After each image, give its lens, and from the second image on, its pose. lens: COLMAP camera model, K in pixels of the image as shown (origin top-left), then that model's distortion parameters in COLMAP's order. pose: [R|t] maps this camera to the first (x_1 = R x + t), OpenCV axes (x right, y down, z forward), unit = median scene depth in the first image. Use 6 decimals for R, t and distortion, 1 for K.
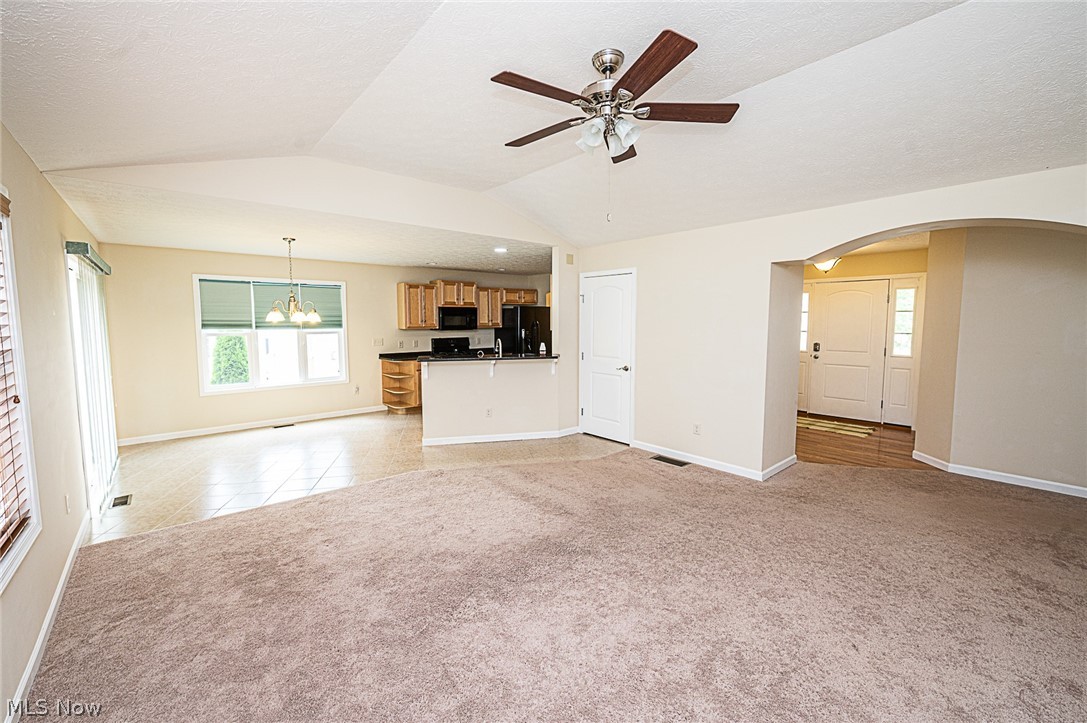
lens RADIAL K [[443.0, 0, 540.7], [0, 443.0, 360.5], [0, 0, 1]] dist [-0.002746, -0.000499]
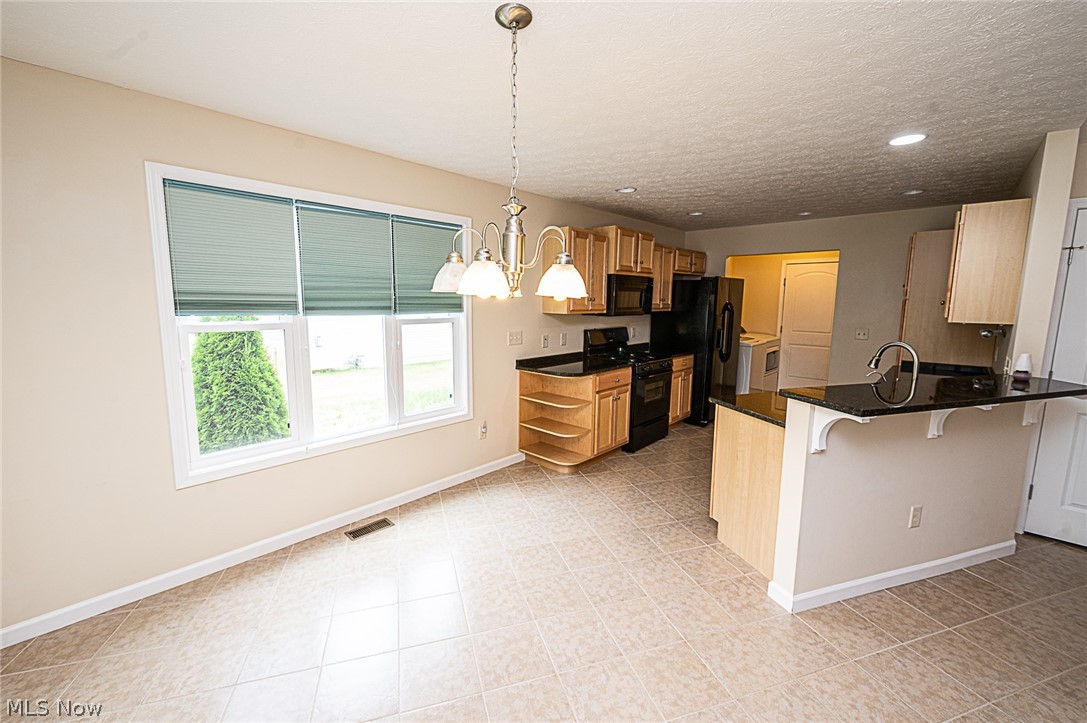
lens RADIAL K [[443.0, 0, 544.8], [0, 443.0, 360.7], [0, 0, 1]] dist [-0.002746, -0.000499]
pose [[0.994631, -0.003009, 0.103444, -0.397885], [-0.001898, 0.998879, 0.047305, -0.041119], [-0.103470, -0.047247, 0.993510, 0.477950]]
